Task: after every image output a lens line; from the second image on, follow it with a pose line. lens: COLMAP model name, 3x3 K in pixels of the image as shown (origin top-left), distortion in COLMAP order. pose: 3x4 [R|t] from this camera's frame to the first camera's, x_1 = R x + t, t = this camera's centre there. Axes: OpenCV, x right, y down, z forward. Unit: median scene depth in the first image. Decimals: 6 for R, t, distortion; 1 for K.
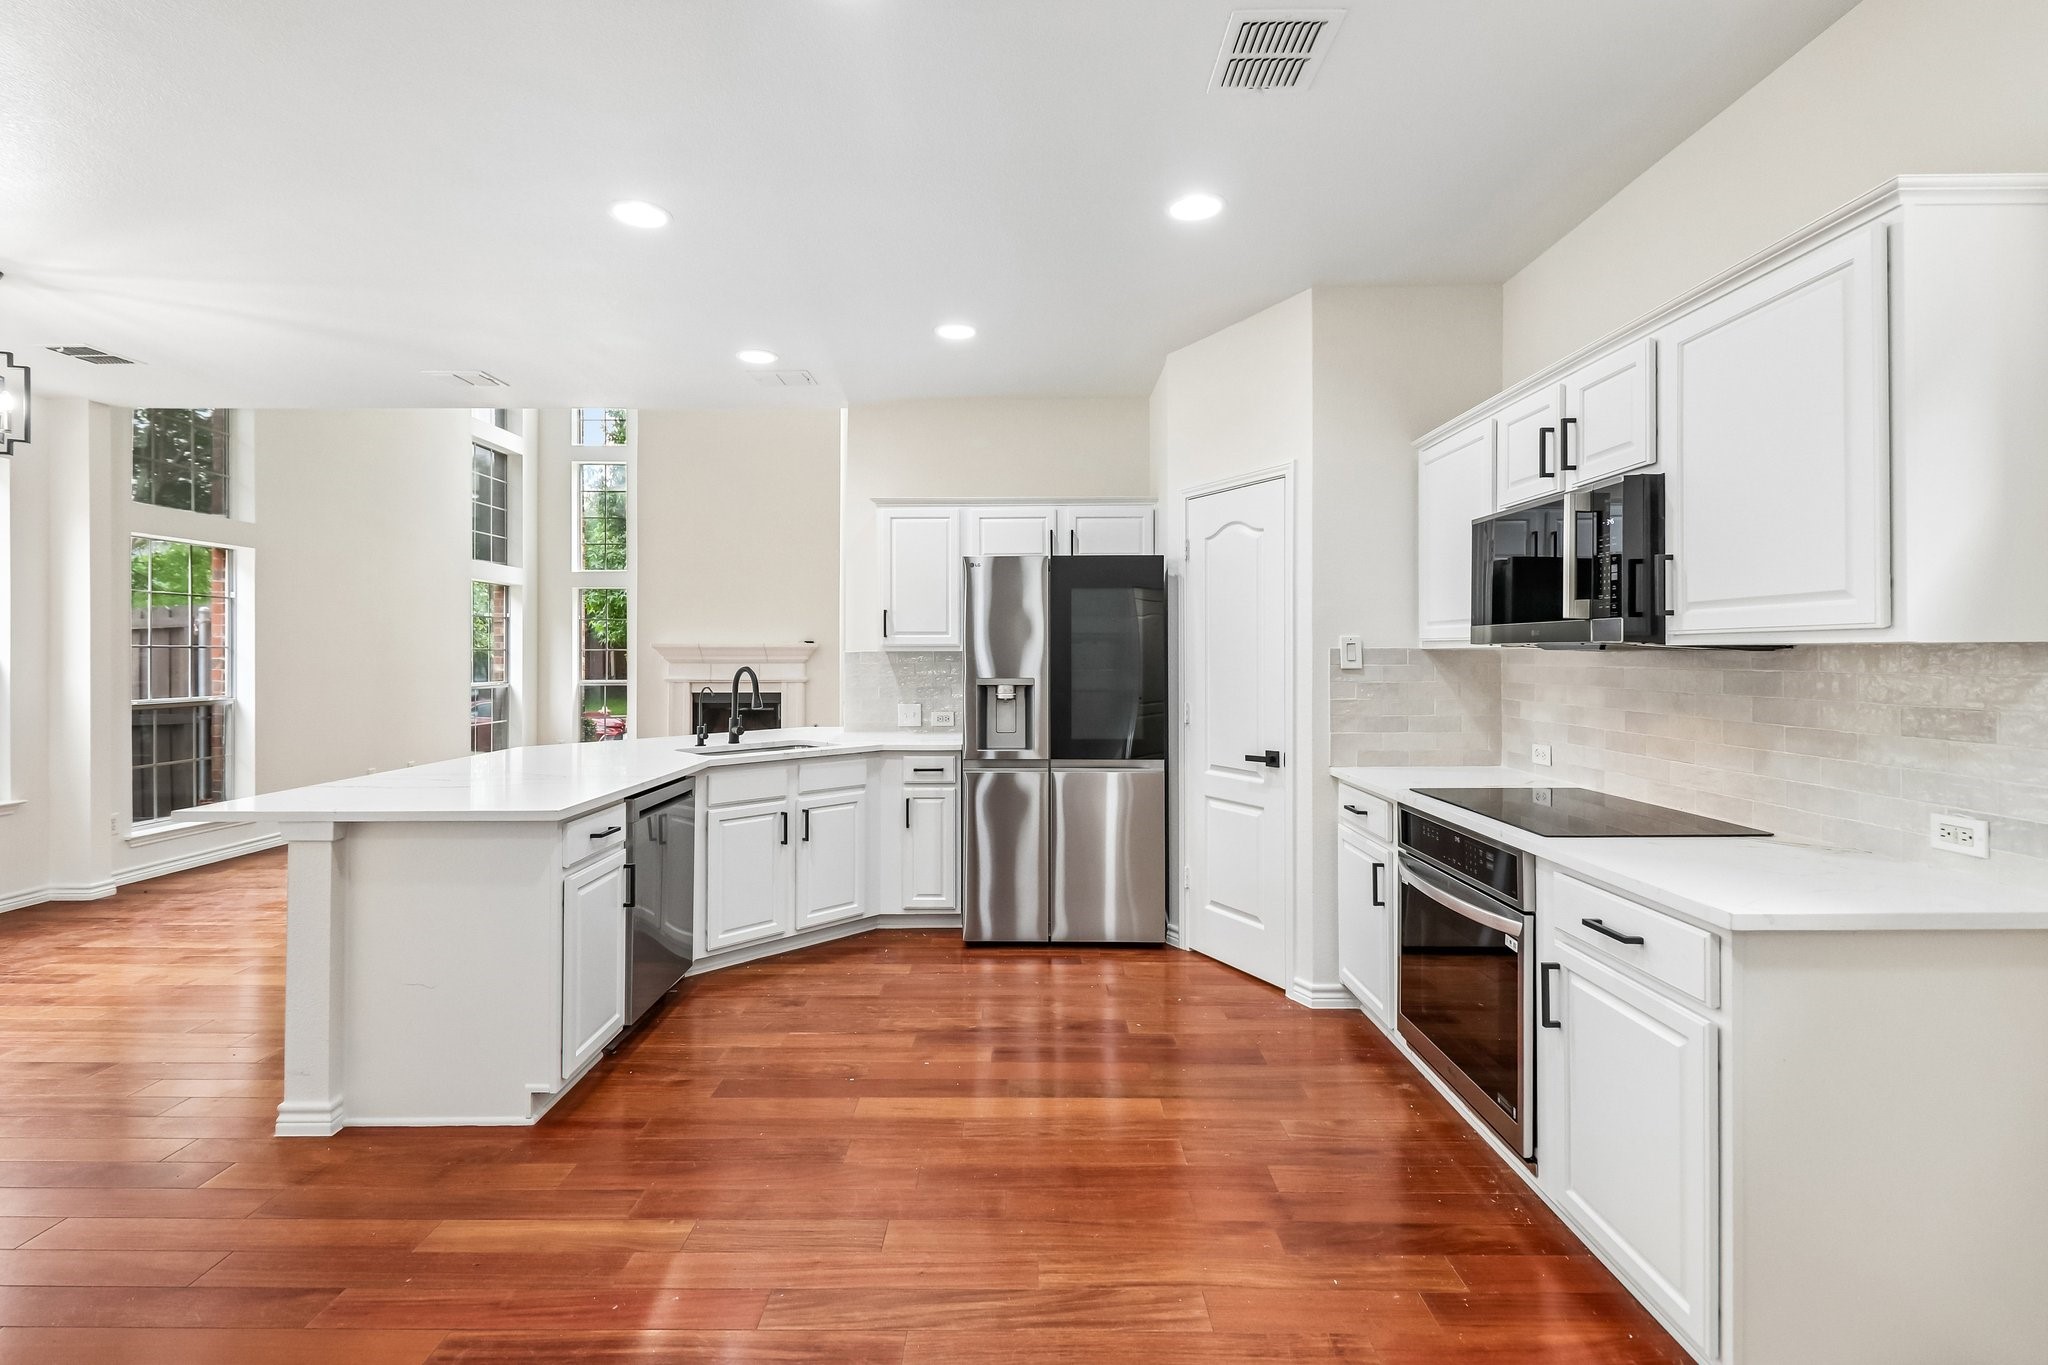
lens RADIAL K [[984.5, 0, 1009.8], [0, 984.5, 662.9], [0, 0, 1]] dist [0.020427, -0.006294]
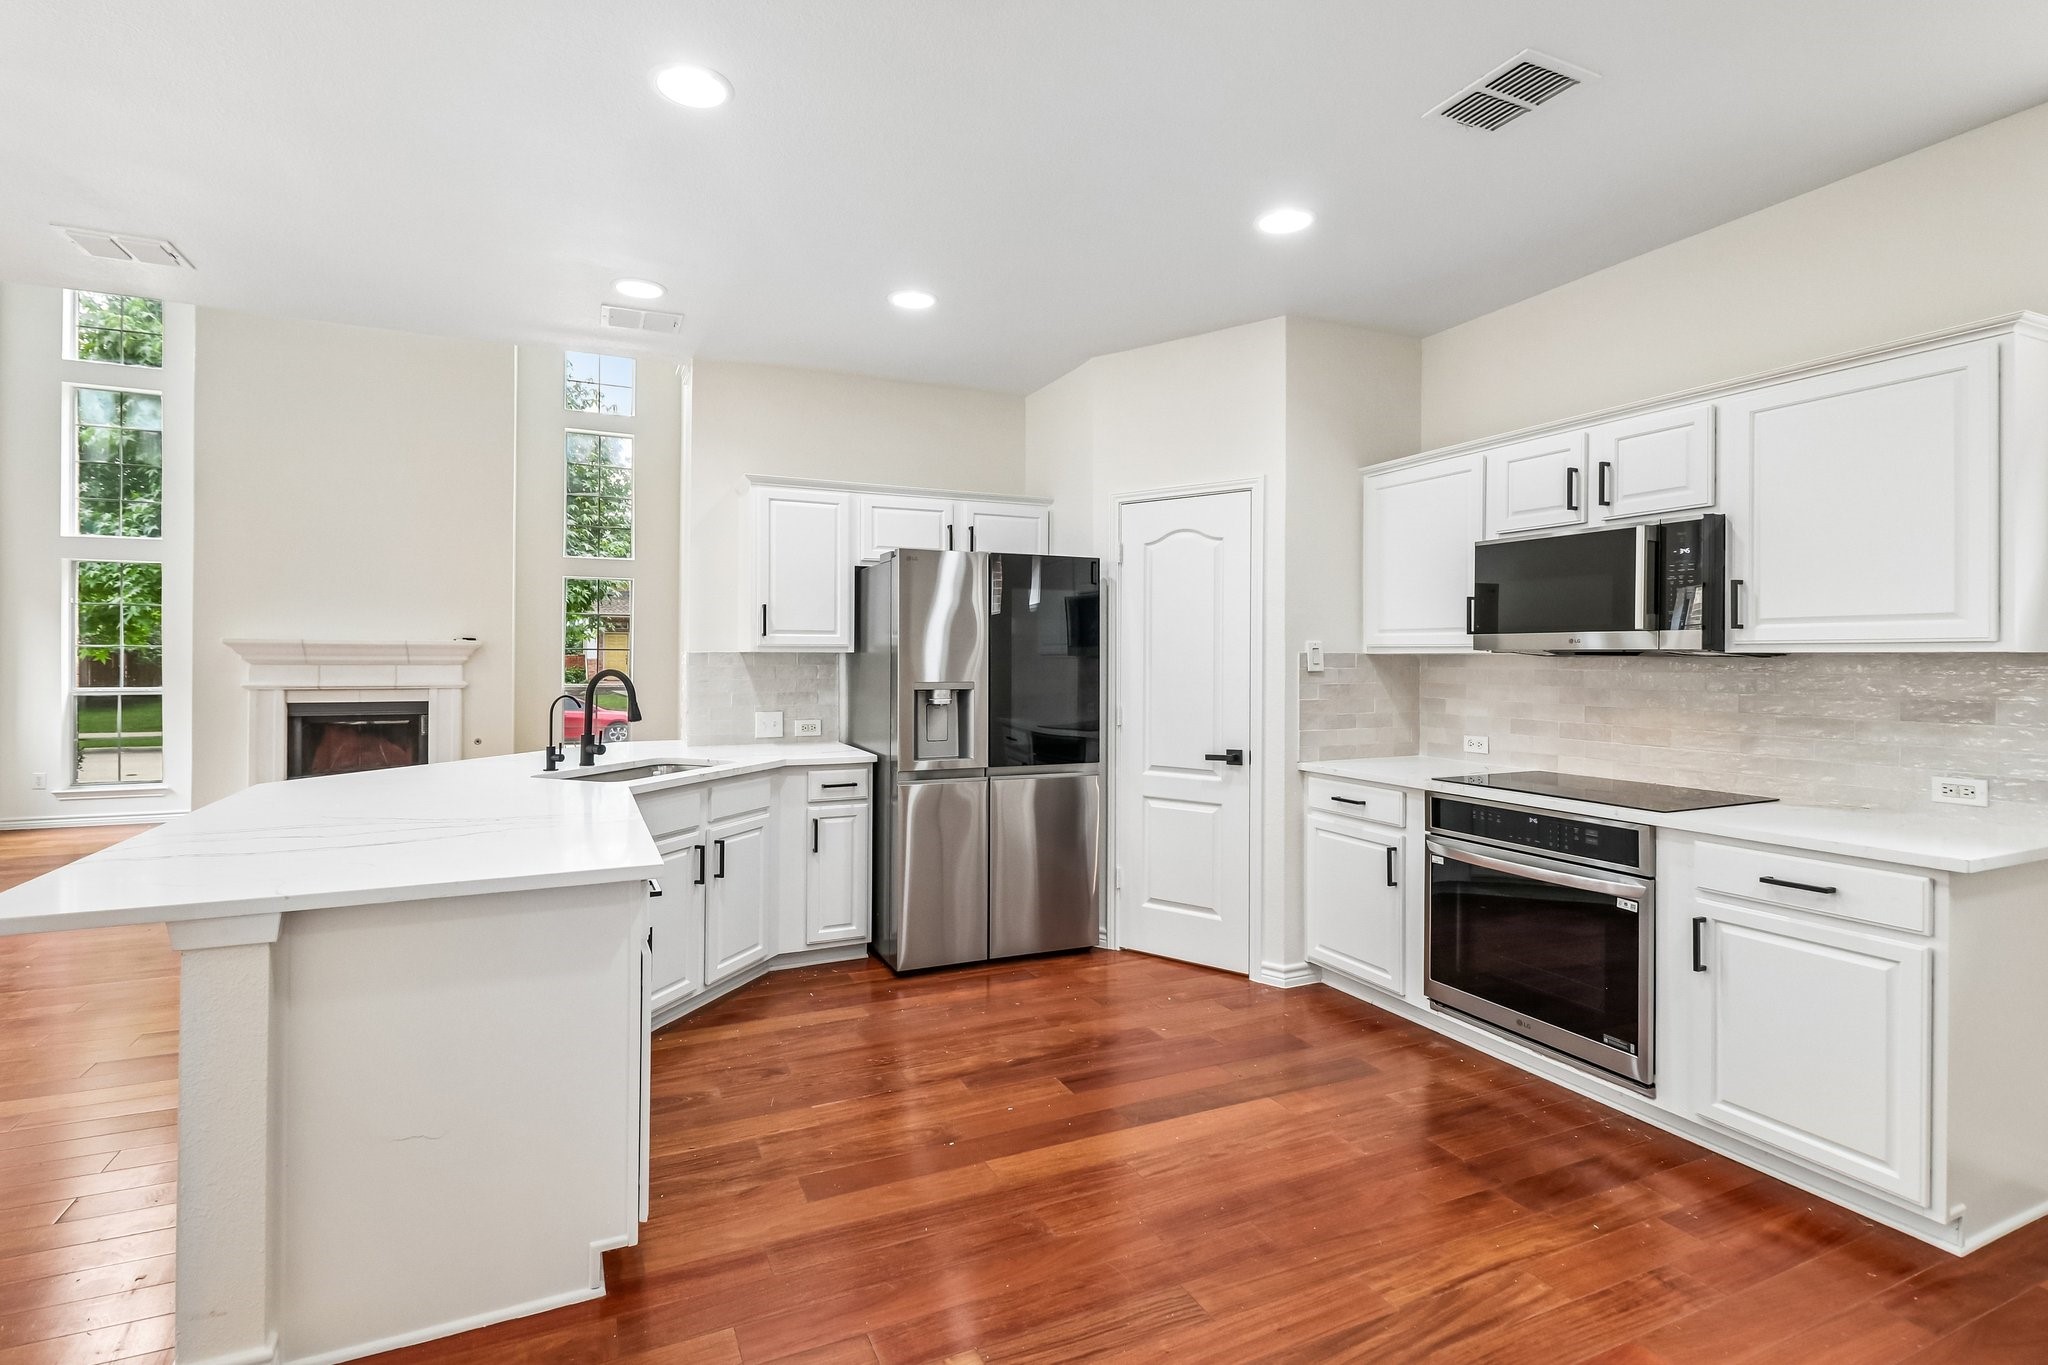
lens RADIAL K [[984.5, 0, 996.2], [0, 984.5, 668.9], [0, 0, 1]] dist [0.020427, -0.006294]
pose [[0.898600, -0.000627, 0.438768, -0.447261], [-0.001215, 0.999992, 0.003918, -0.000714], [-0.438767, -0.004054, 0.898592, 0.176919]]
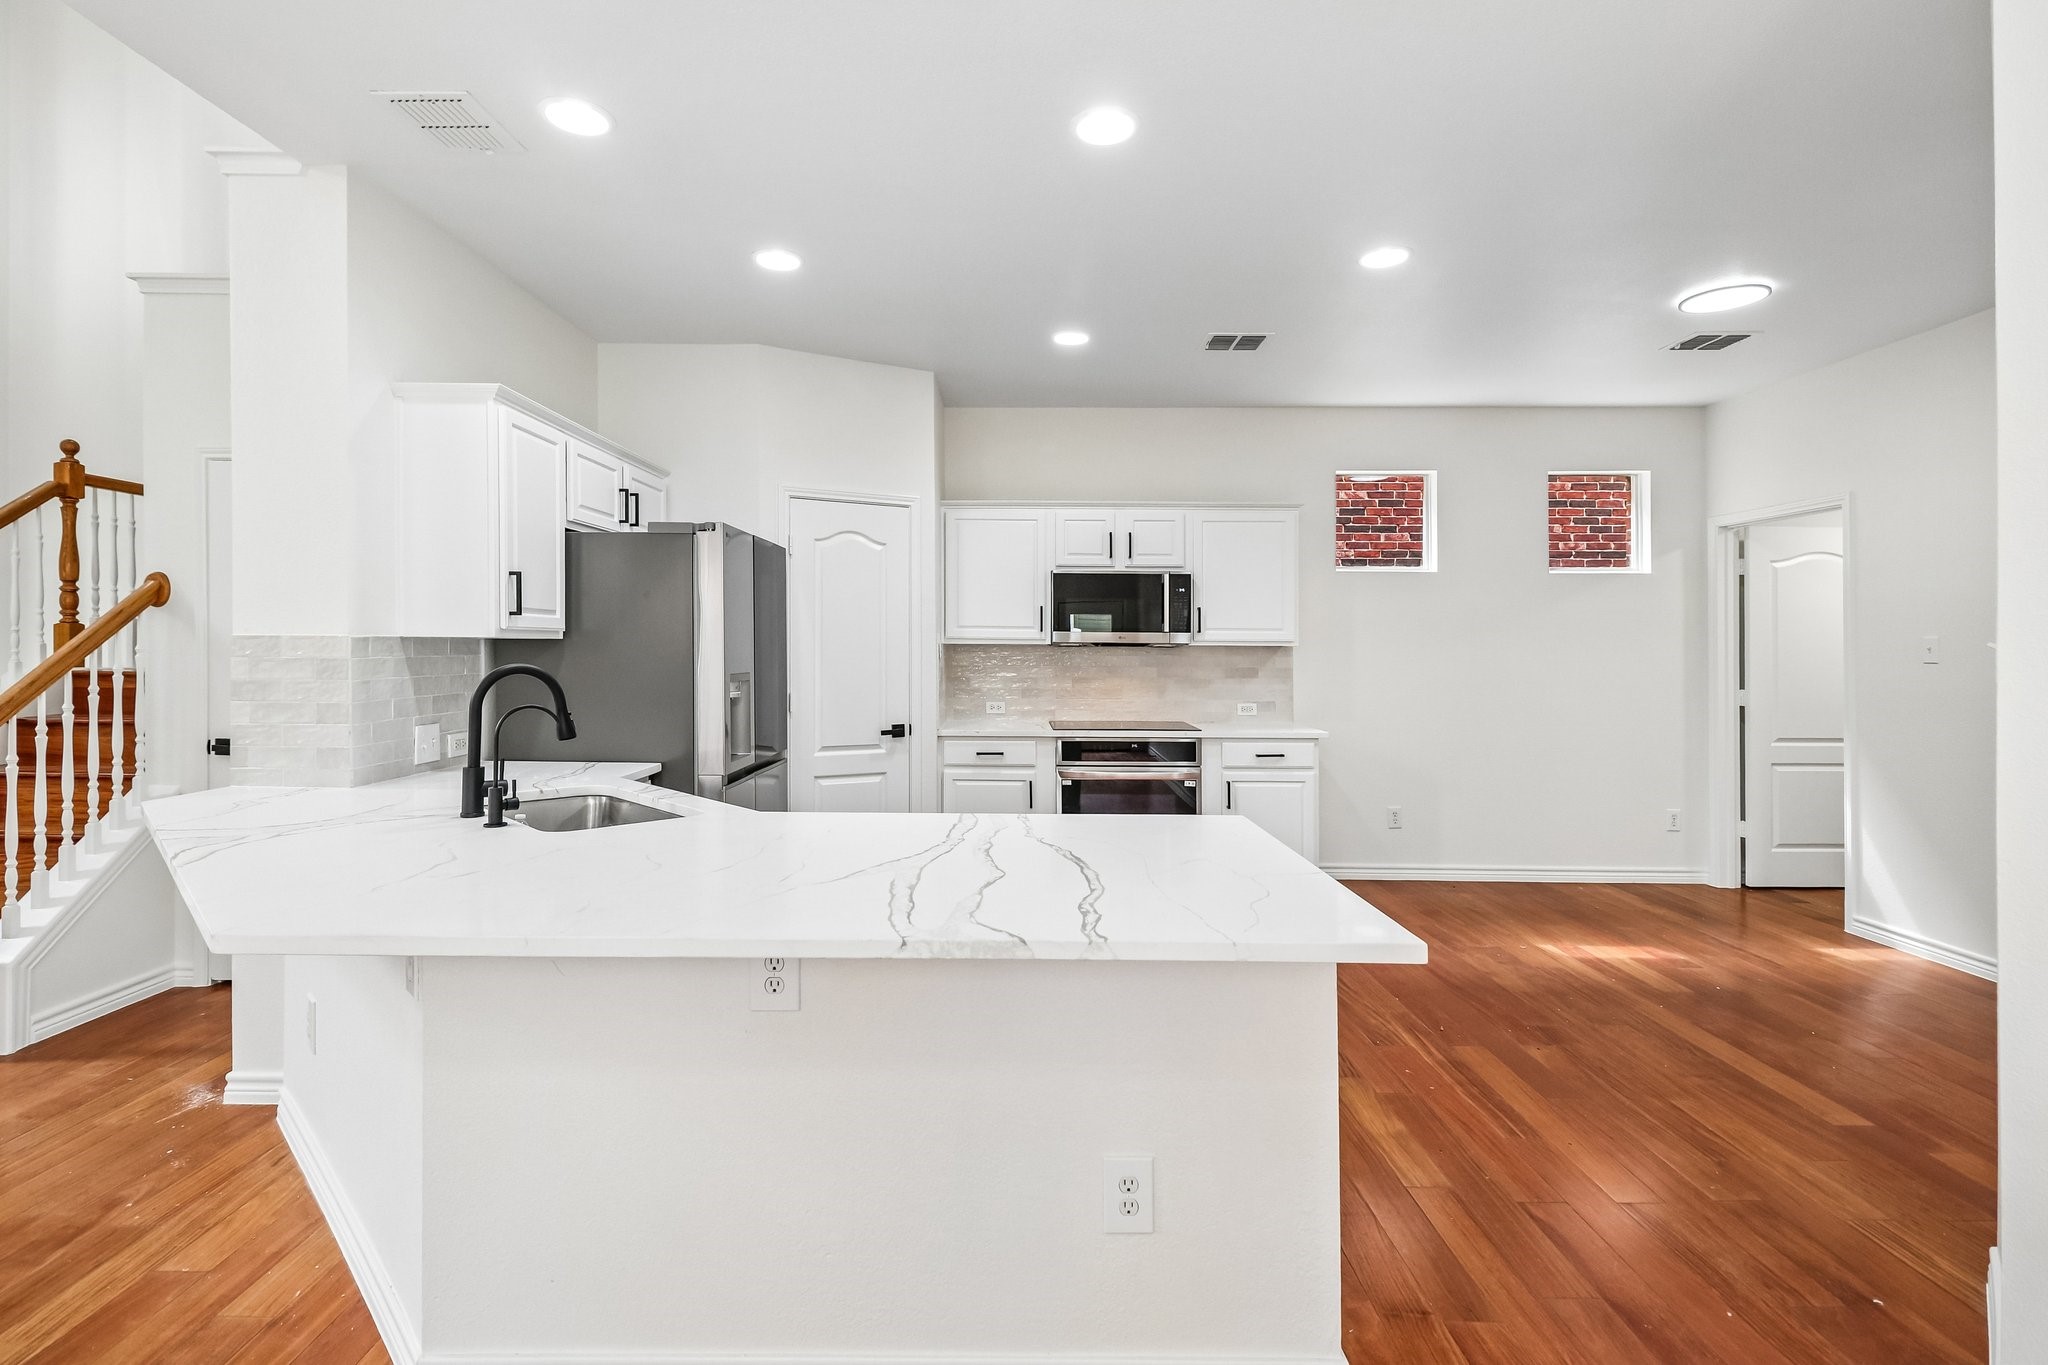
lens RADIAL K [[984.5, 0, 1053.1], [0, 984.5, 654.2], [0, 0, 1]] dist [0.020427, -0.006294]
pose [[-0.025655, -0.006398, 0.999650, -1.054798], [0.003120, 0.999974, 0.006480, -0.007829], [-0.999666, 0.003286, -0.025634, 0.882145]]
